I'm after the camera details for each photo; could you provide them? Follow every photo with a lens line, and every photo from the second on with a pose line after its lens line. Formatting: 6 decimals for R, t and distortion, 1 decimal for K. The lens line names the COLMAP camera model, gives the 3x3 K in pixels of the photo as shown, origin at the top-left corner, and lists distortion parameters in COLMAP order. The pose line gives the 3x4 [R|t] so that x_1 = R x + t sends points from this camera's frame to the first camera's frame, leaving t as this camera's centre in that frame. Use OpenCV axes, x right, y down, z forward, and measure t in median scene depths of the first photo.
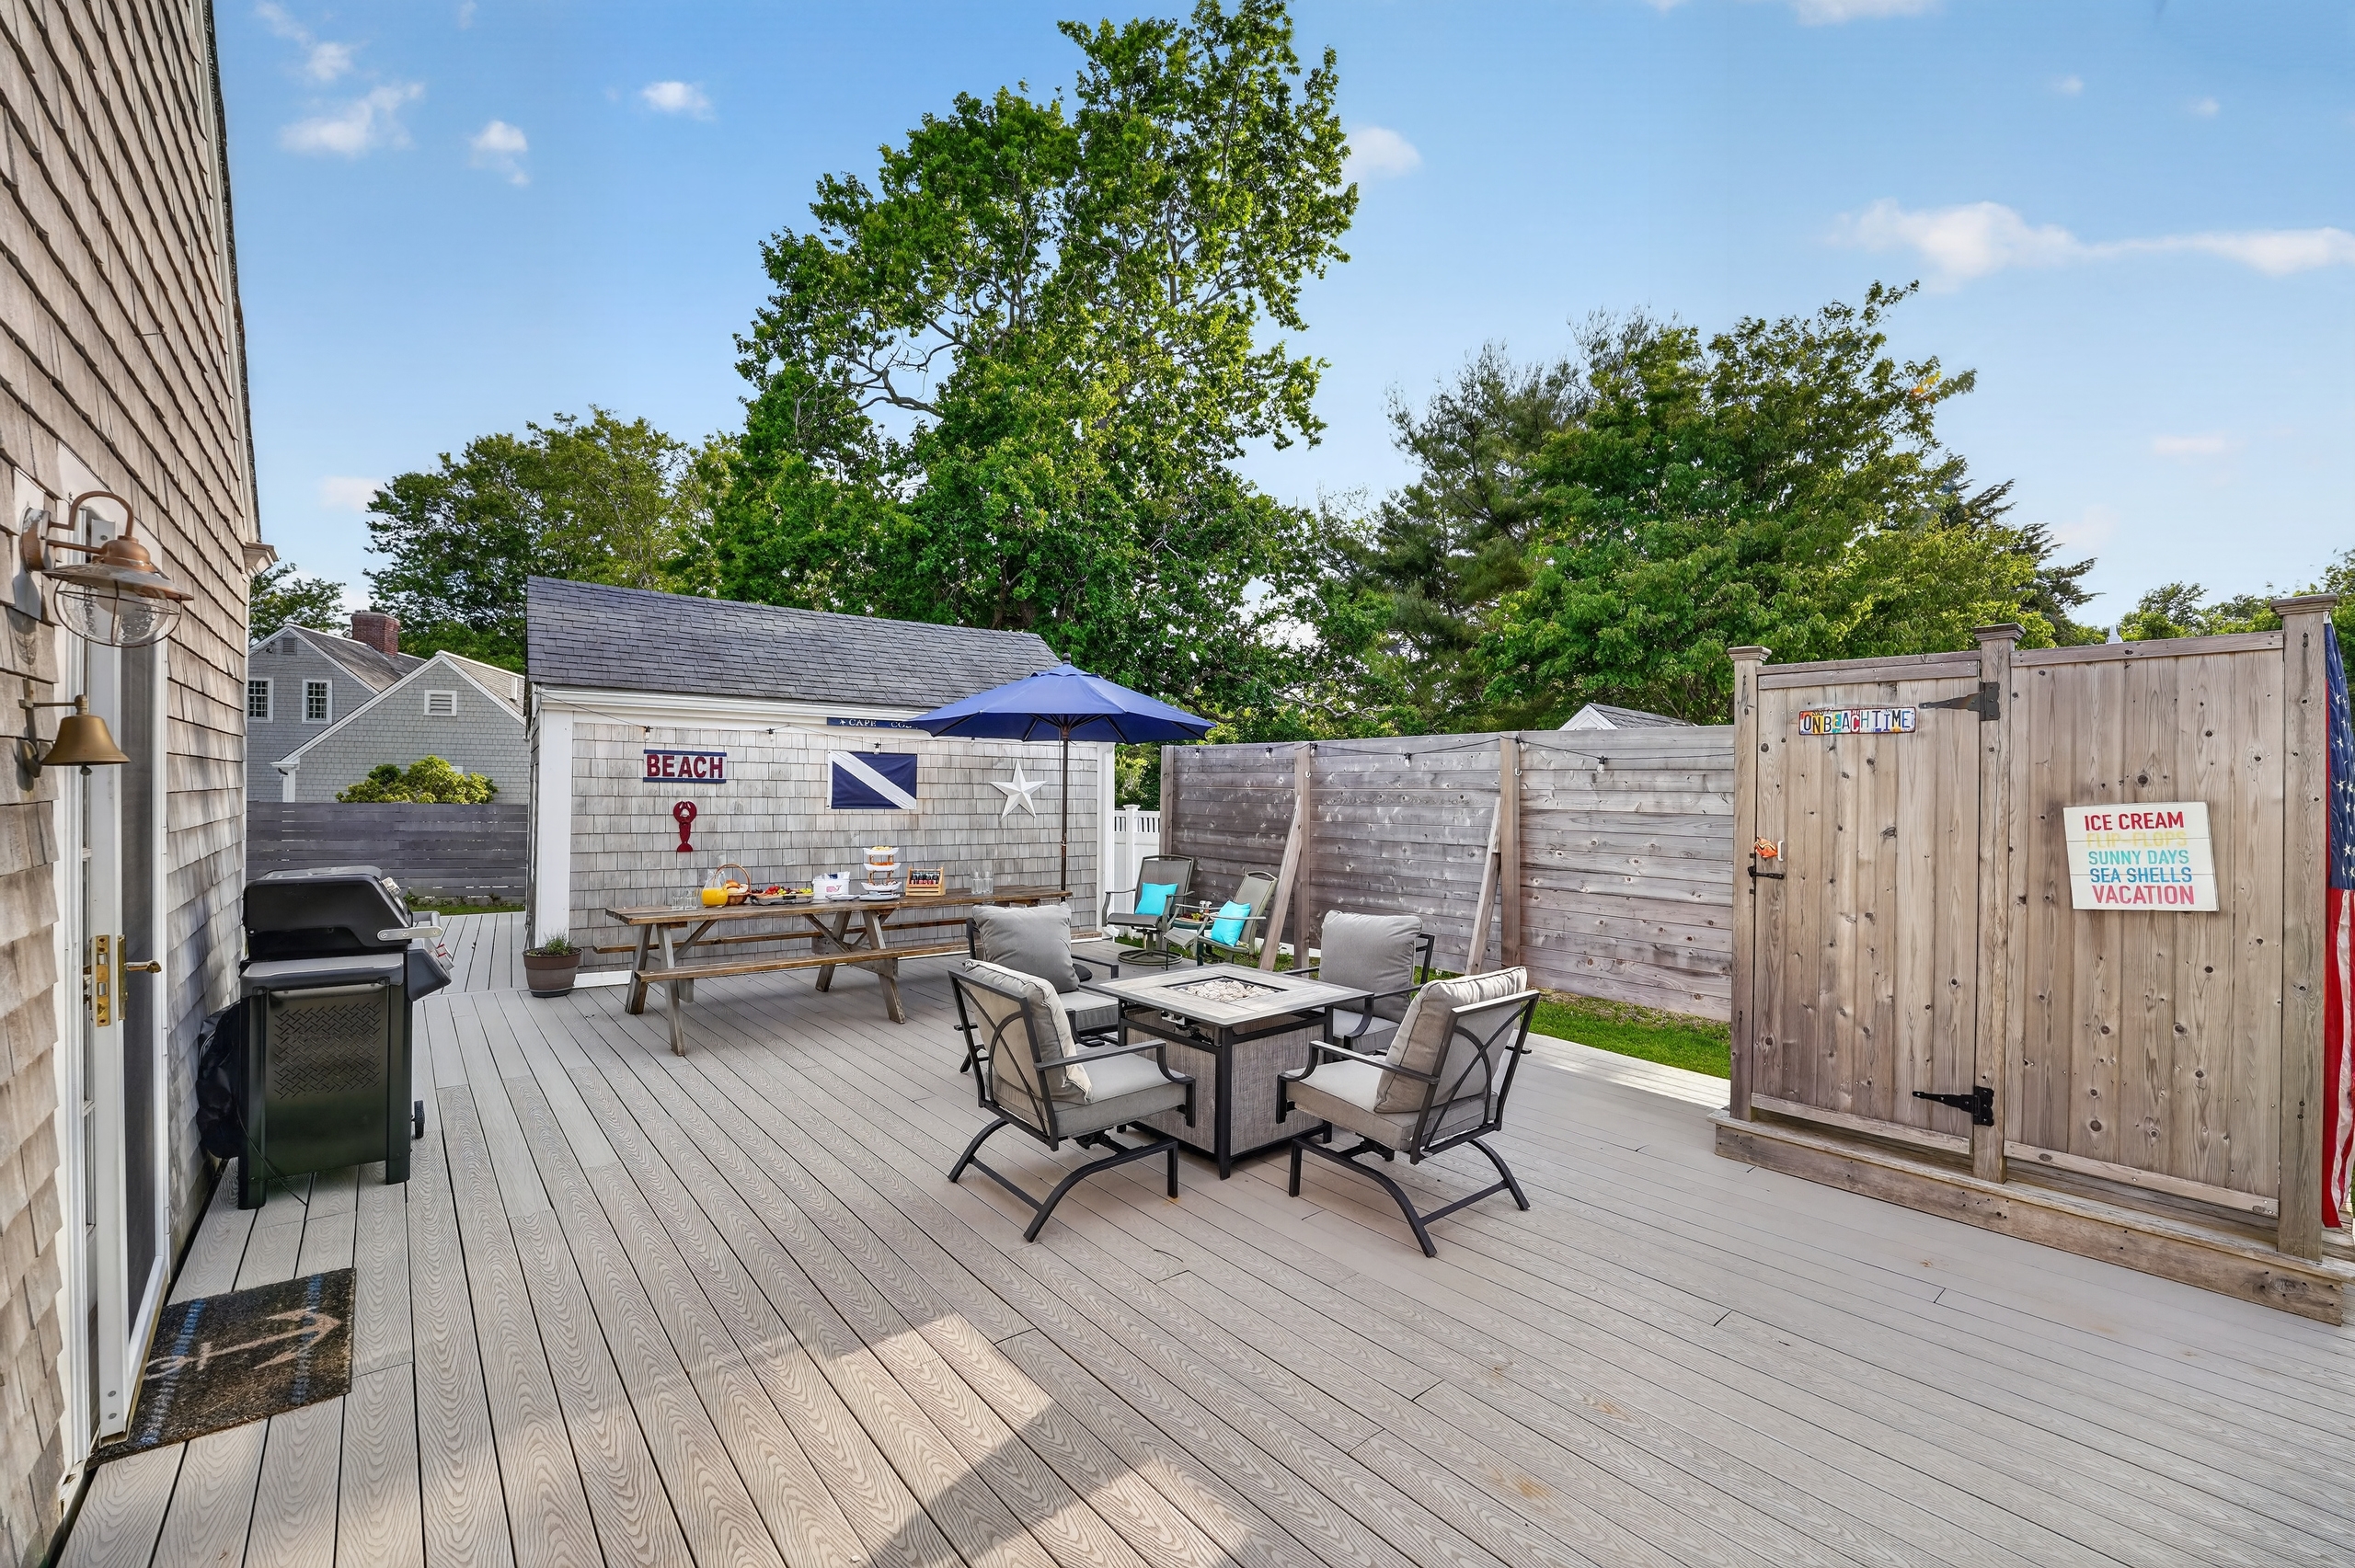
lens RADIAL K [[966.7, 0, 1164.3], [0, 966.7, 785.7], [0, 0, 1]] dist [-0.026234, 0.002041]
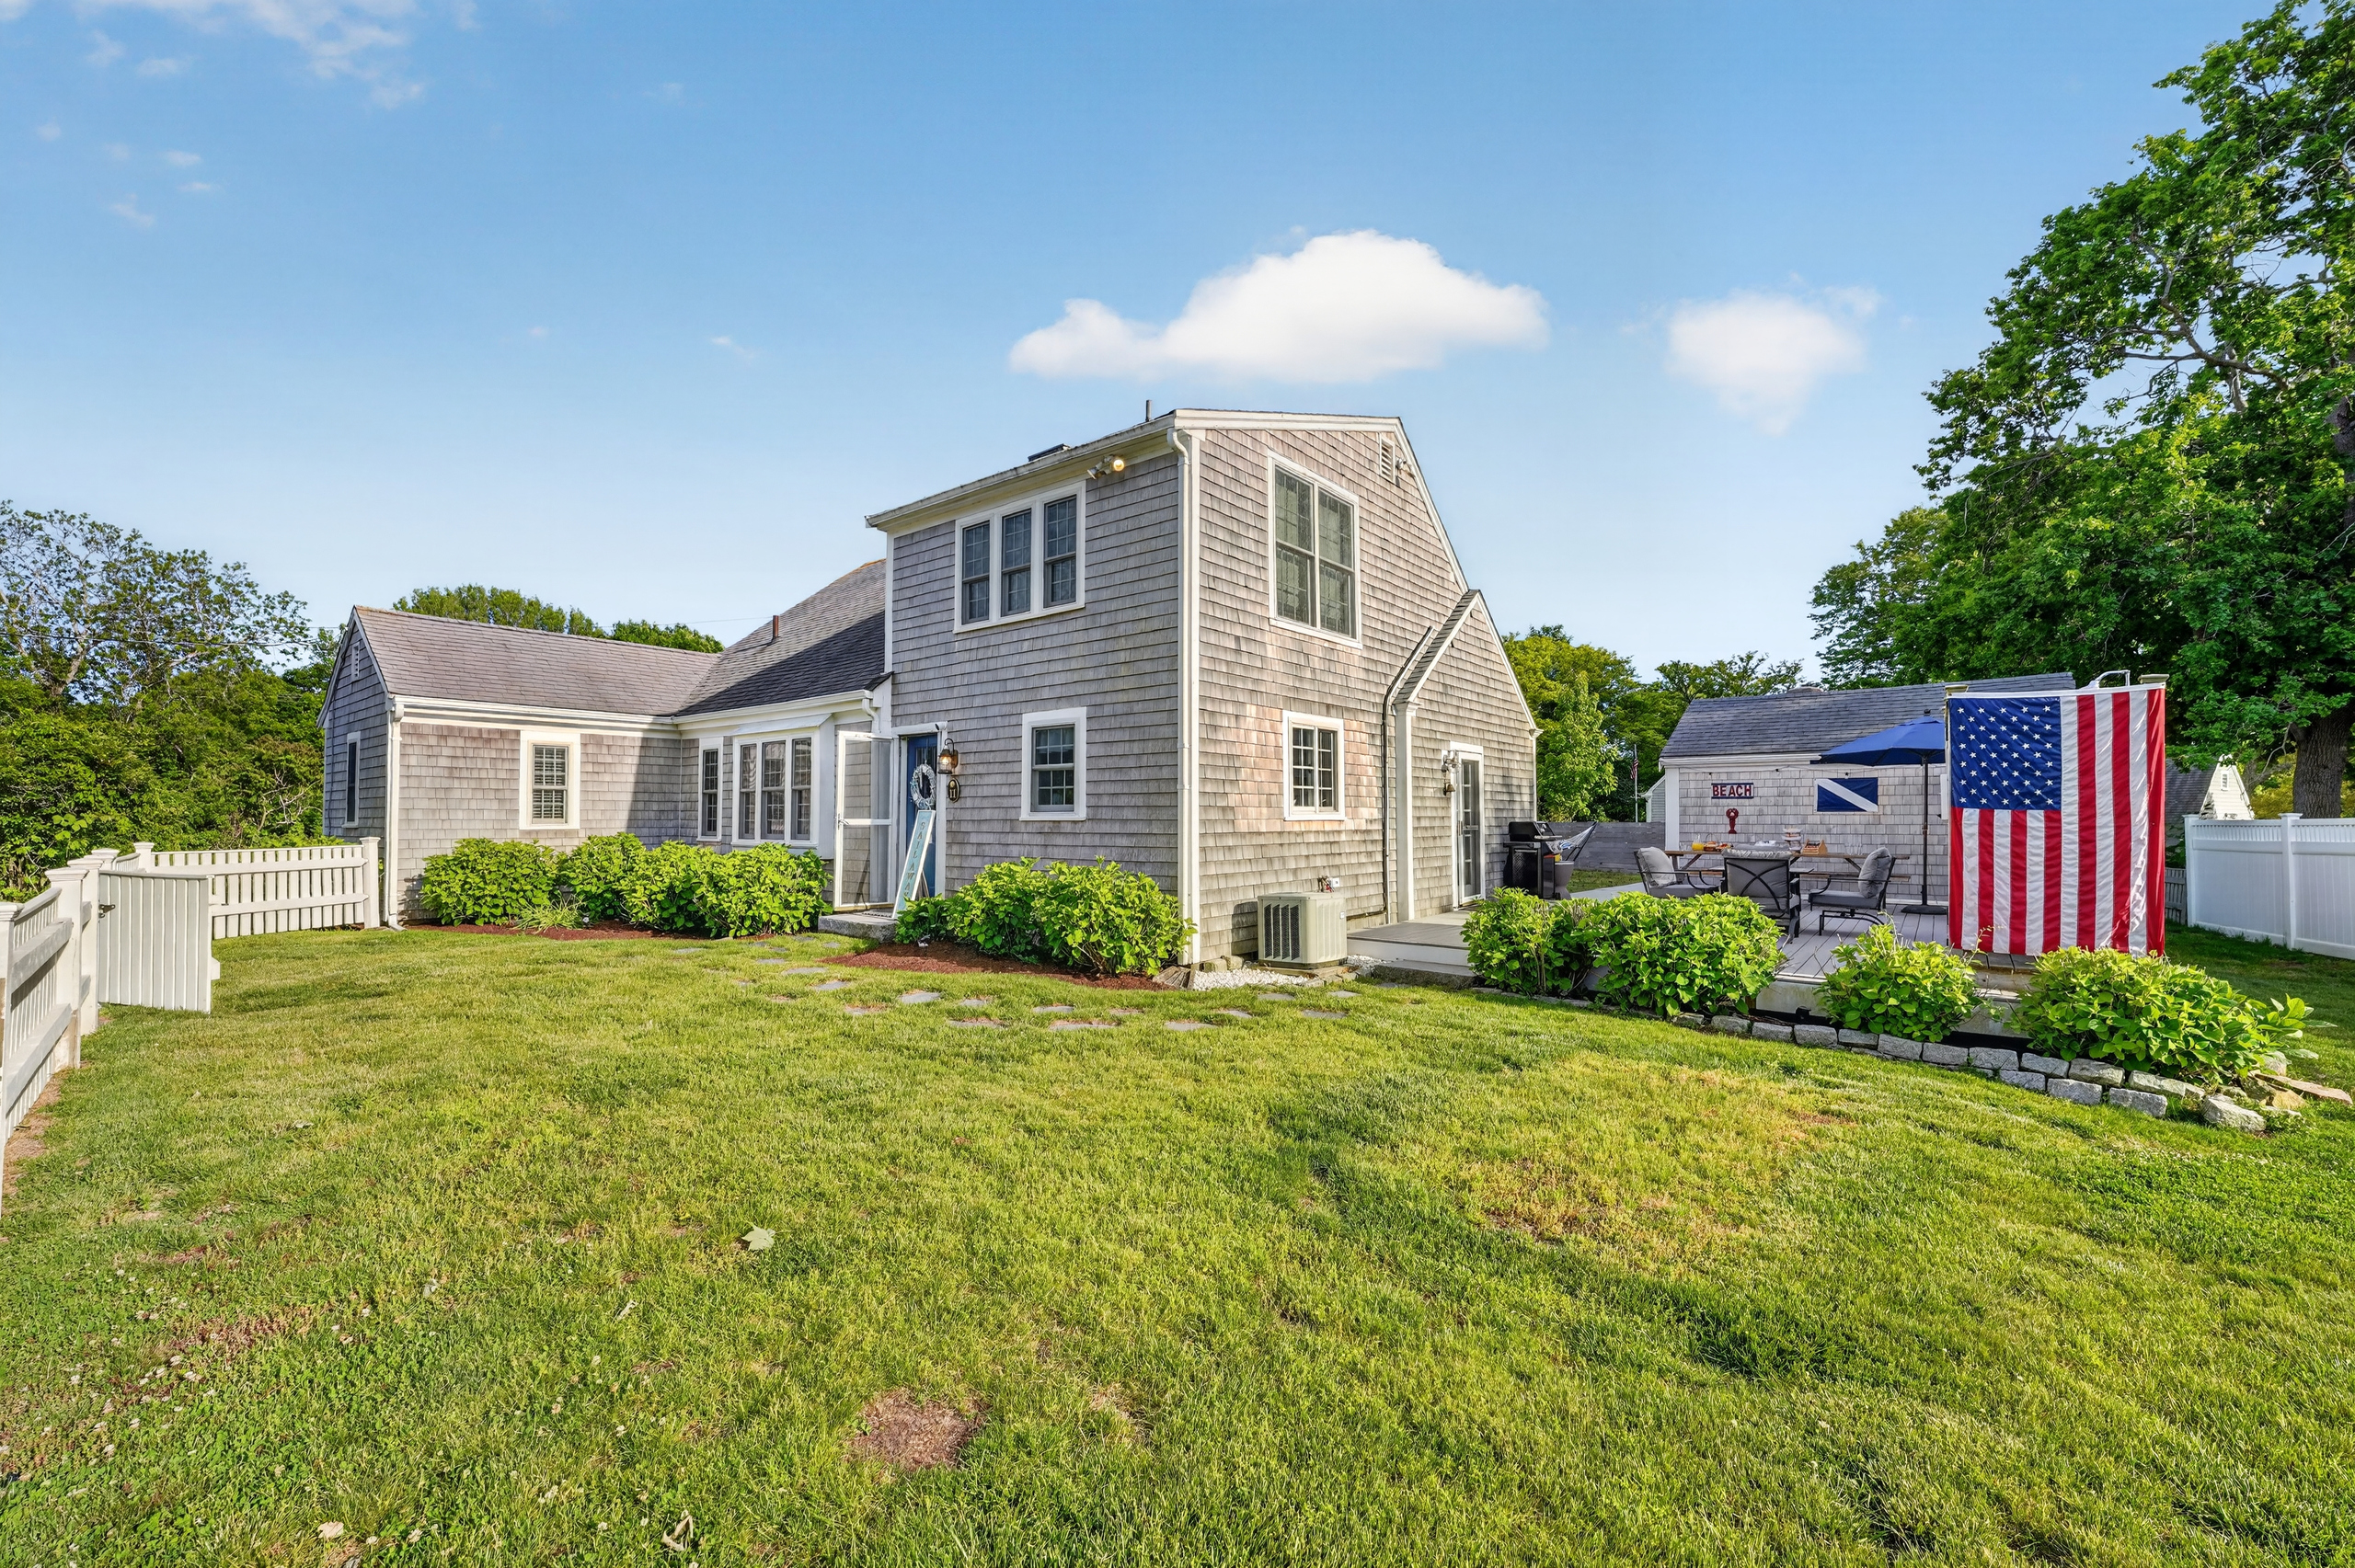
lens RADIAL K [[973.2, 0, 1160.2], [0, 973.2, 794.4], [0, 0, 1]] dist [-0.025703, 0.000954]
pose [[0.201759, -0.039474, -0.978639, 1.651409], [0.003872, 0.999212, -0.039505, 0.083730], [0.979428, 0.004181, 0.201753, -0.769456]]
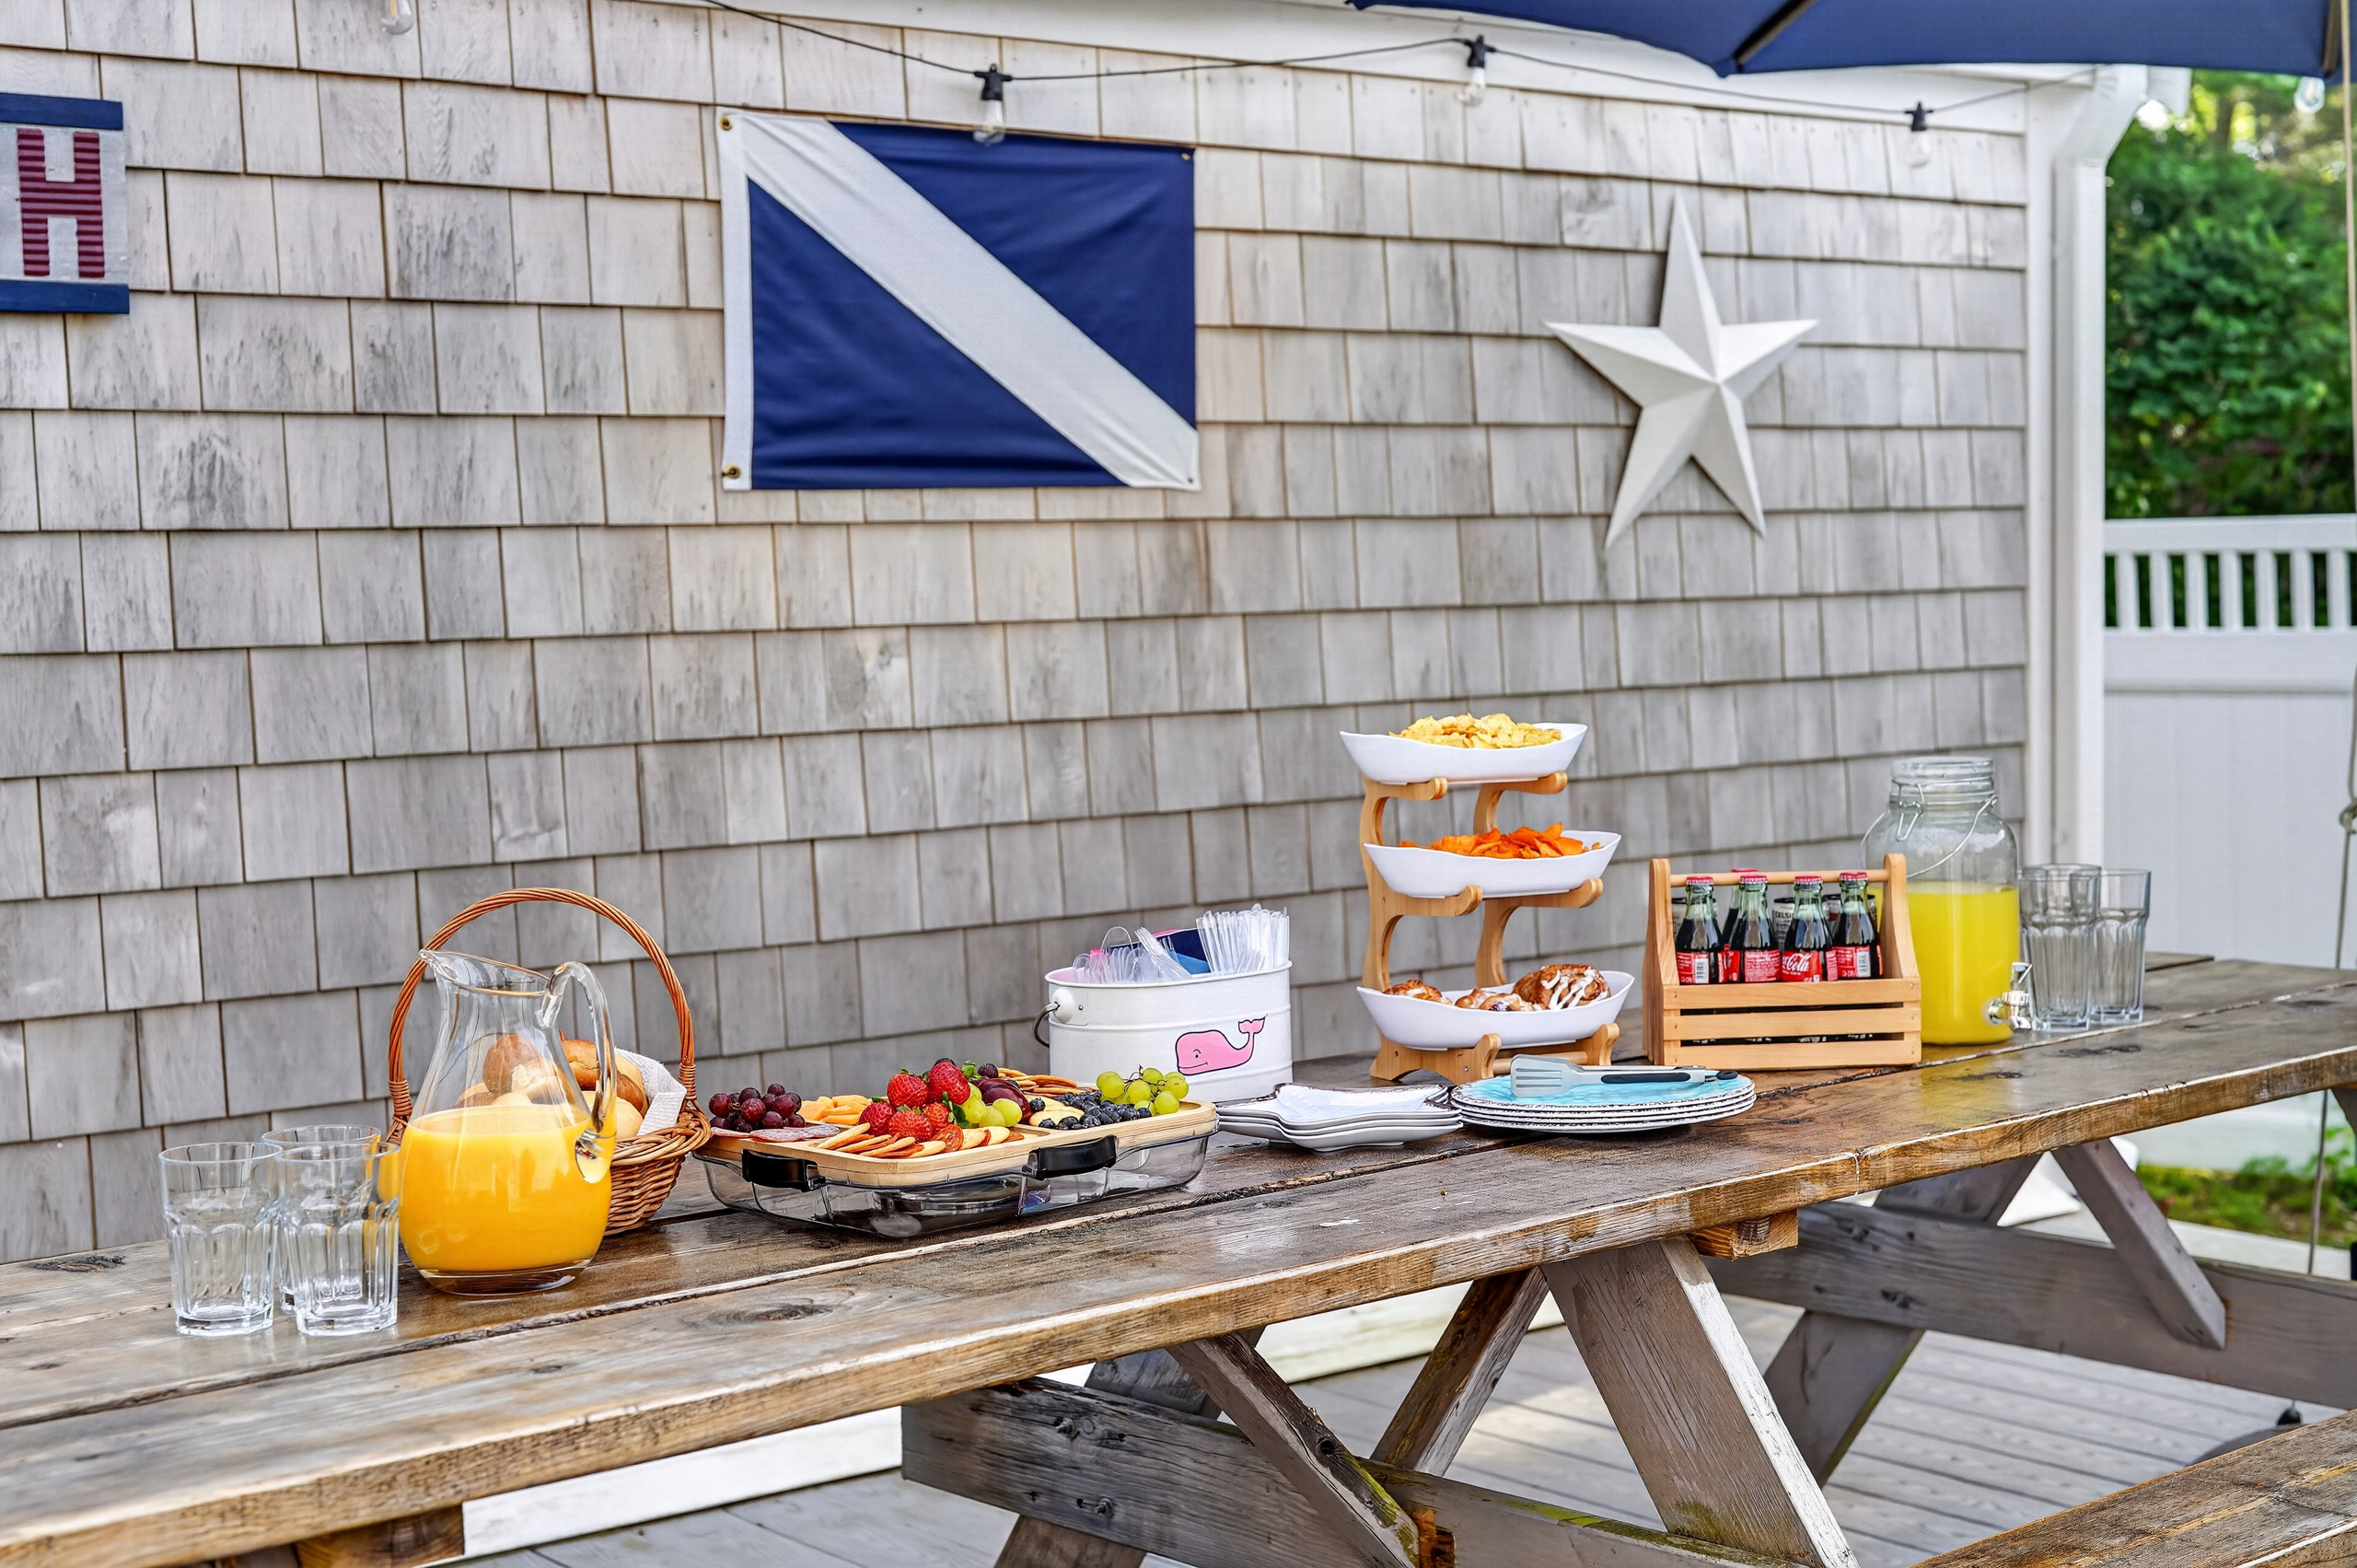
lens RADIAL K [[3279.0, 0, 1169.9], [0, 3279.0, 787.9], [0, 0, 1]] dist [-0.066259, 0.000000]
pose [[0.997991, -0.031872, 0.054764, -0.452060], [0.027060, 0.995888, 0.086463, 0.041089], [-0.057294, -0.084807, 0.994749, 0.686893]]
